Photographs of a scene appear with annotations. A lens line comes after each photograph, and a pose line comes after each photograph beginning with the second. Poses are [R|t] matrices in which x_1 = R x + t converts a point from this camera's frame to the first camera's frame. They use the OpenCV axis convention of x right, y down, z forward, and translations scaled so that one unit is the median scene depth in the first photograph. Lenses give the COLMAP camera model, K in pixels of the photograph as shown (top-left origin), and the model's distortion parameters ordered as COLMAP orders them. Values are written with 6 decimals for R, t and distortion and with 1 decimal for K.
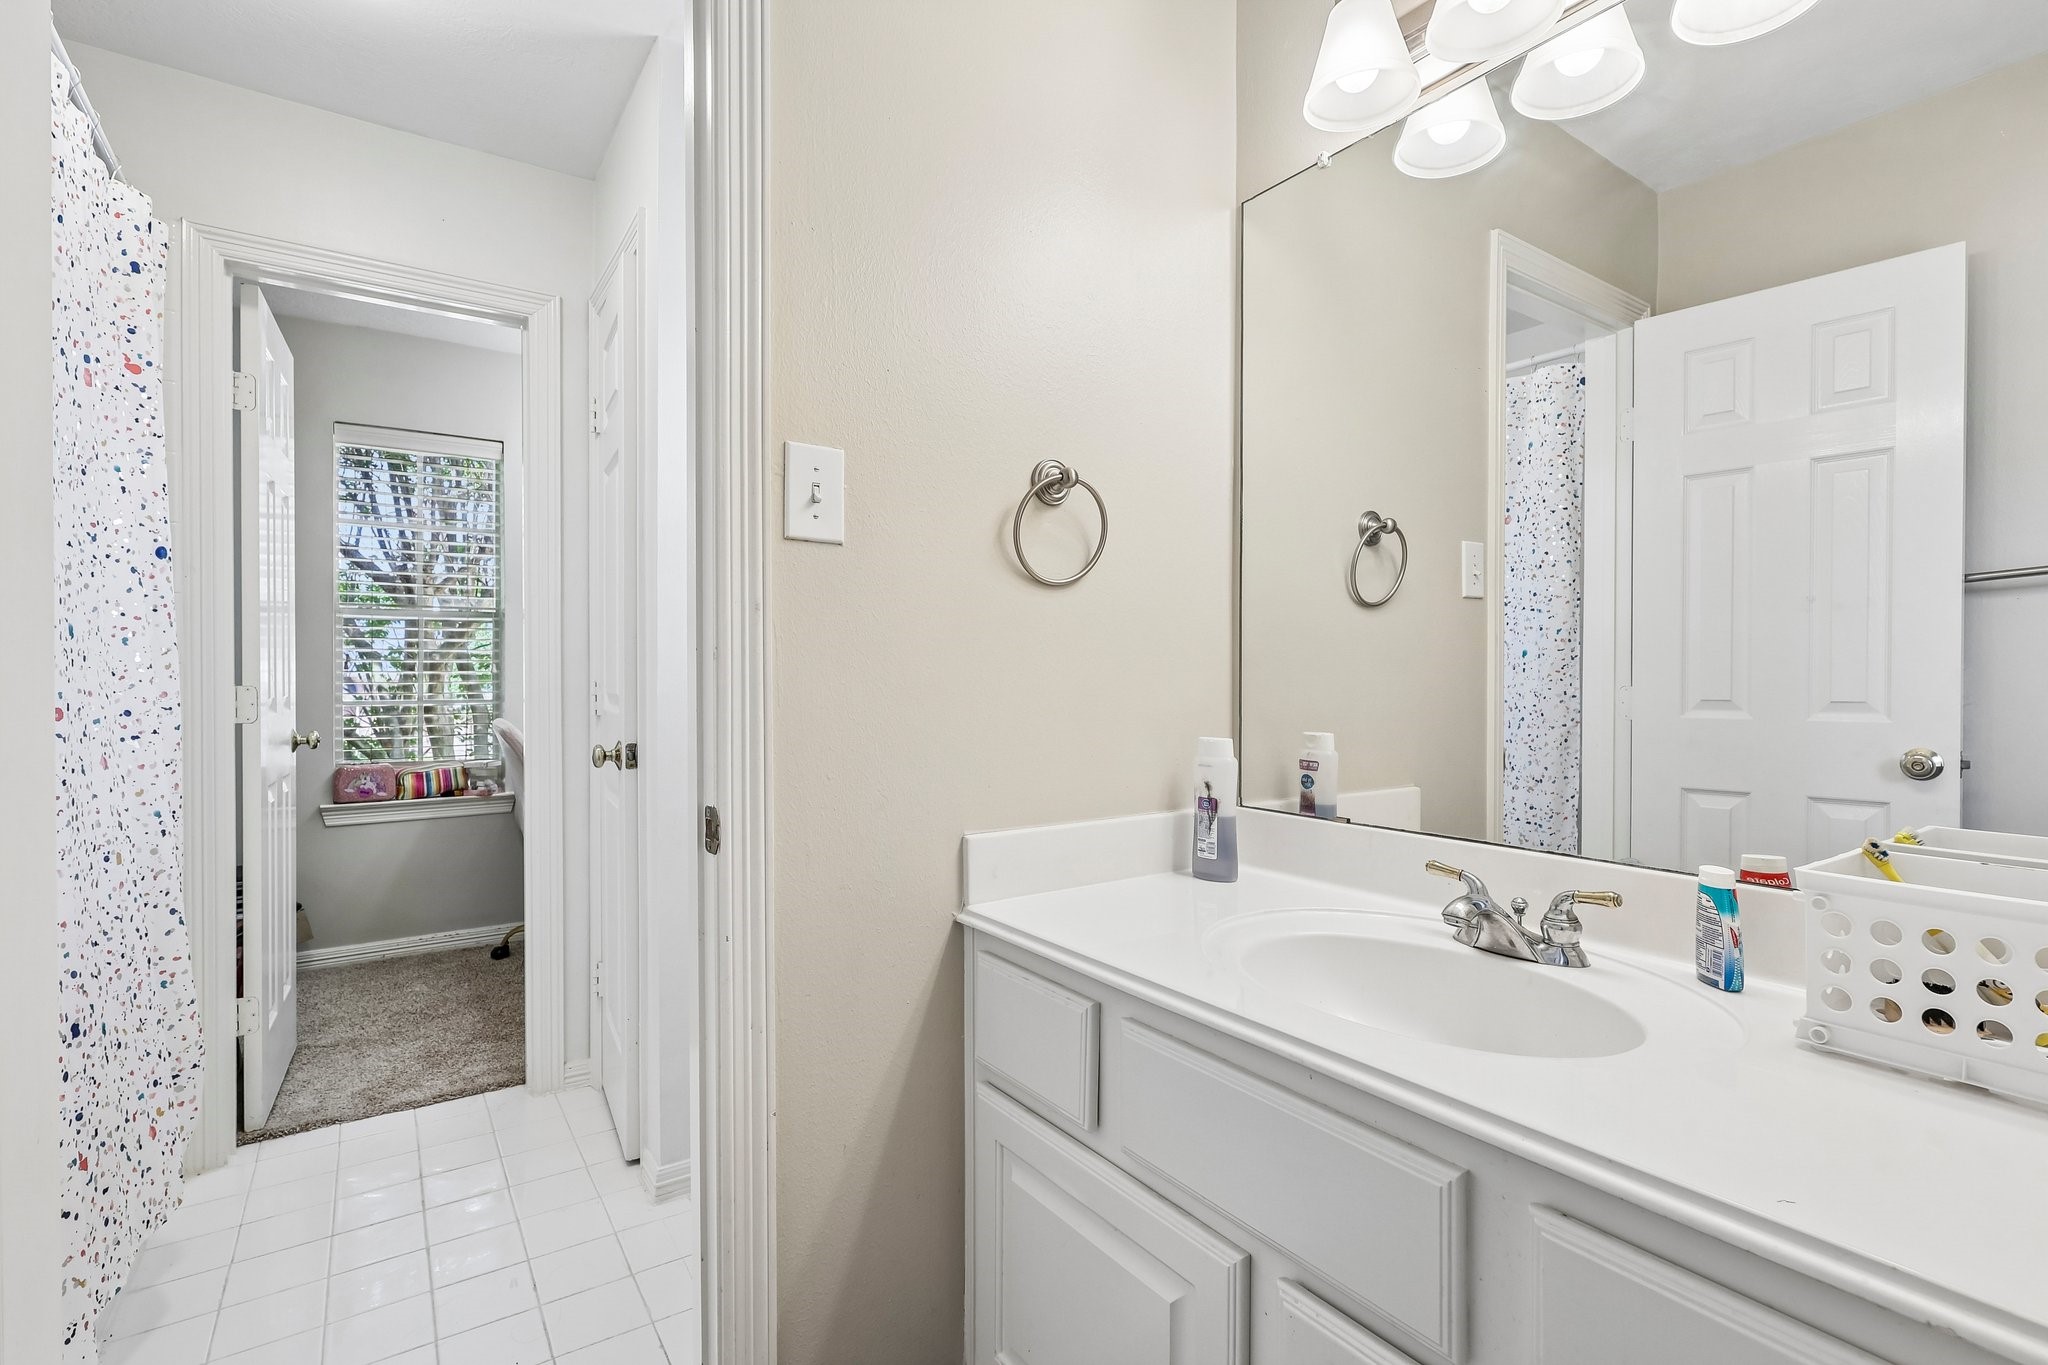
lens RADIAL K [[954.2, 0, 1028.8], [0, 954.2, 679.8], [0, 0, 1]] dist [-0.001263, -0.001216]
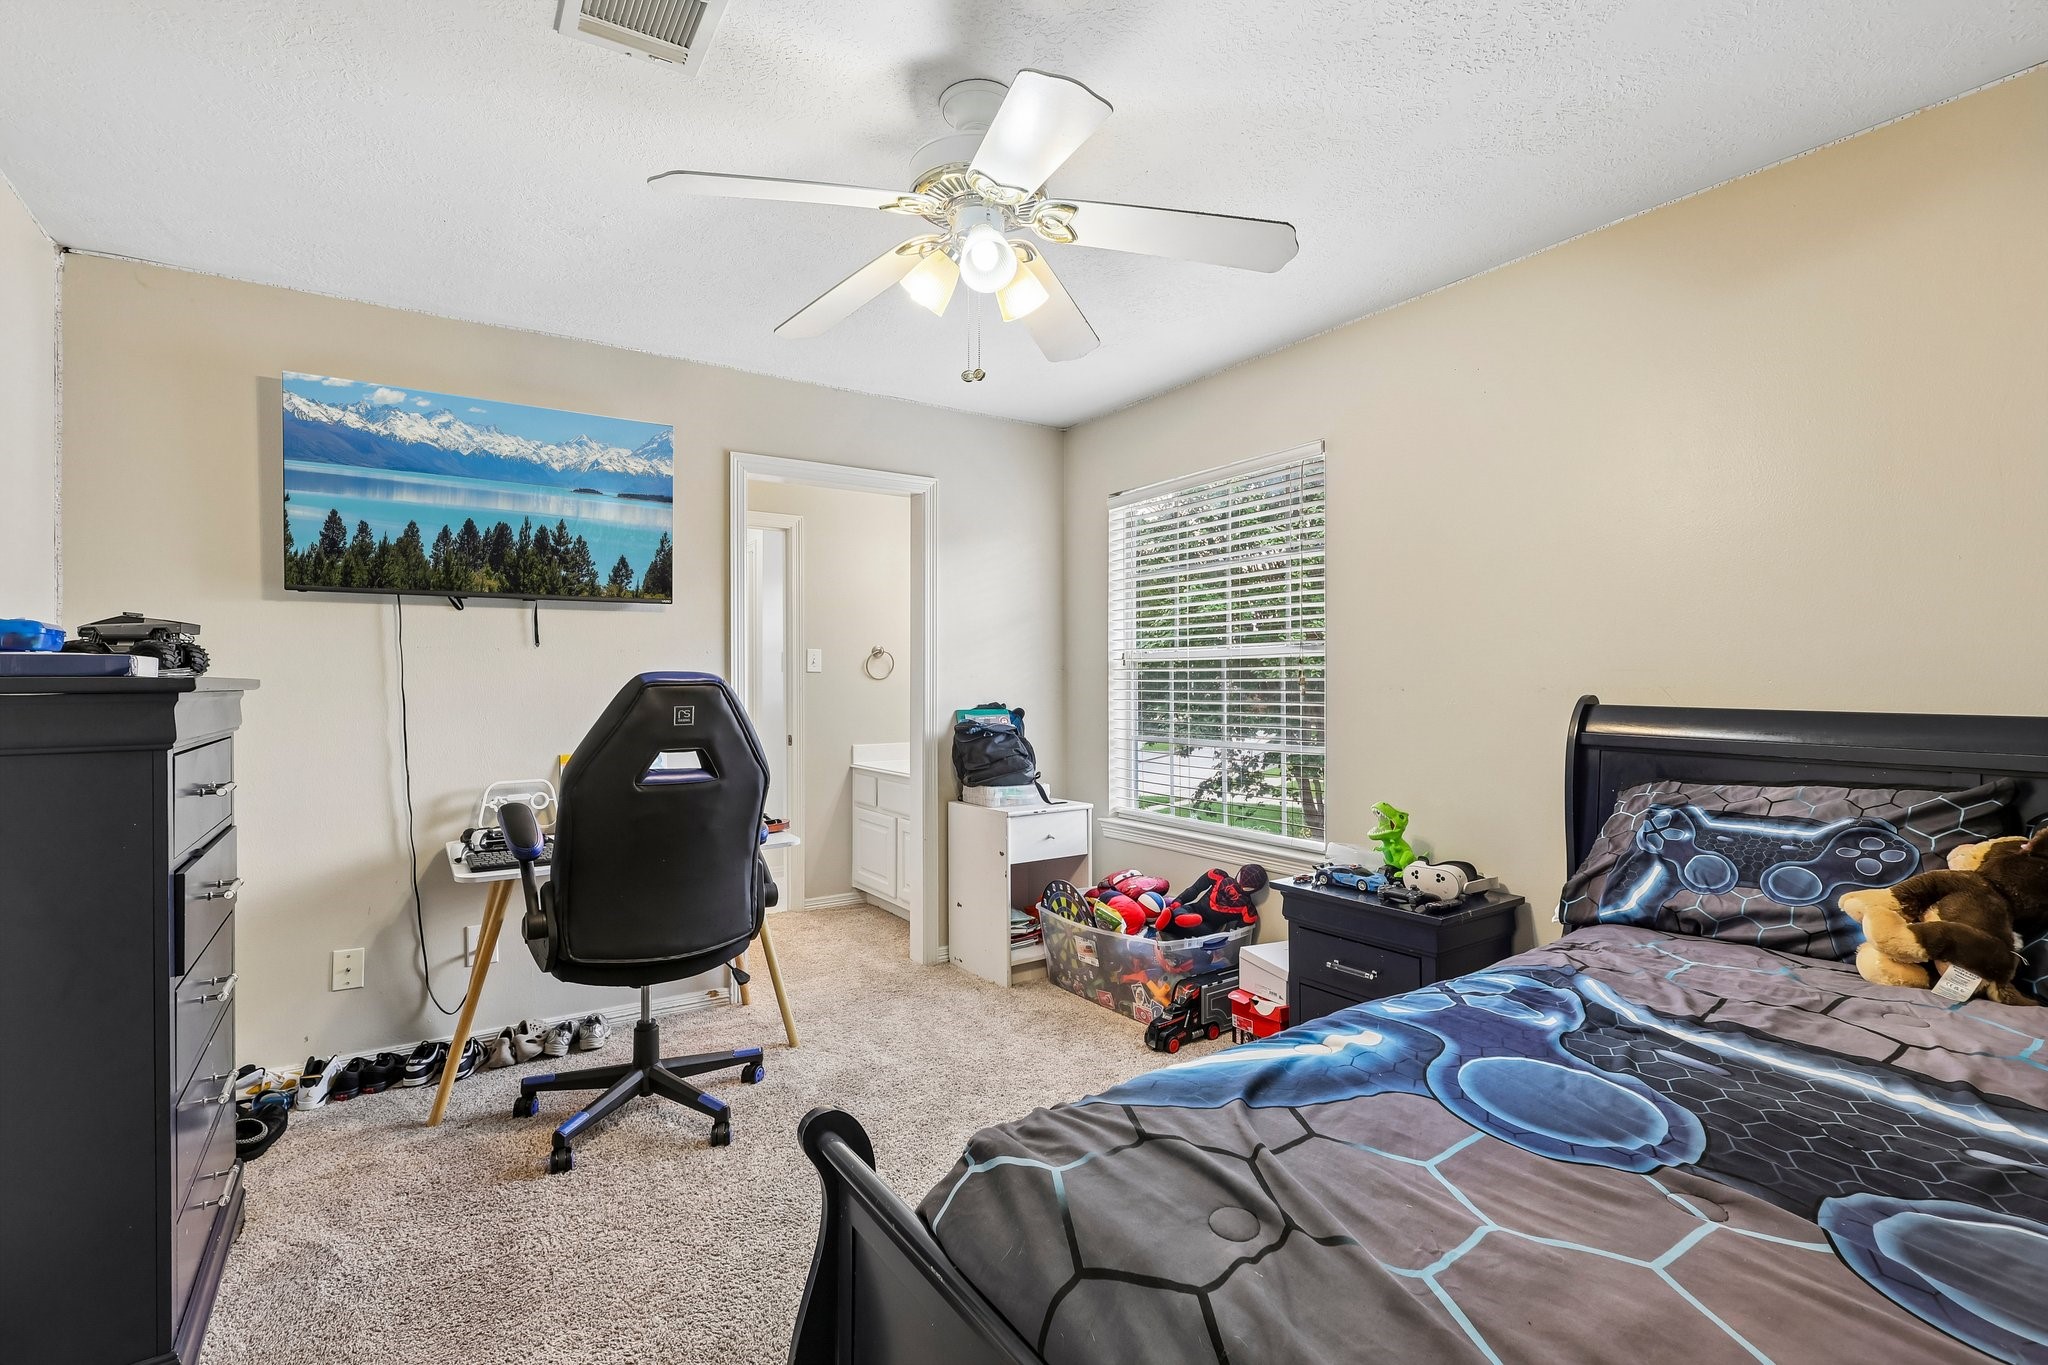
lens RADIAL K [[954.2, 0, 1027.6], [0, 954.2, 687.1], [0, 0, 1]] dist [-0.001263, -0.001216]
pose [[0.999985, -0.004328, -0.003482, 0.659191], [0.004306, 0.999971, -0.006344, -0.044735], [0.003510, 0.006328, 0.999974, -2.885903]]
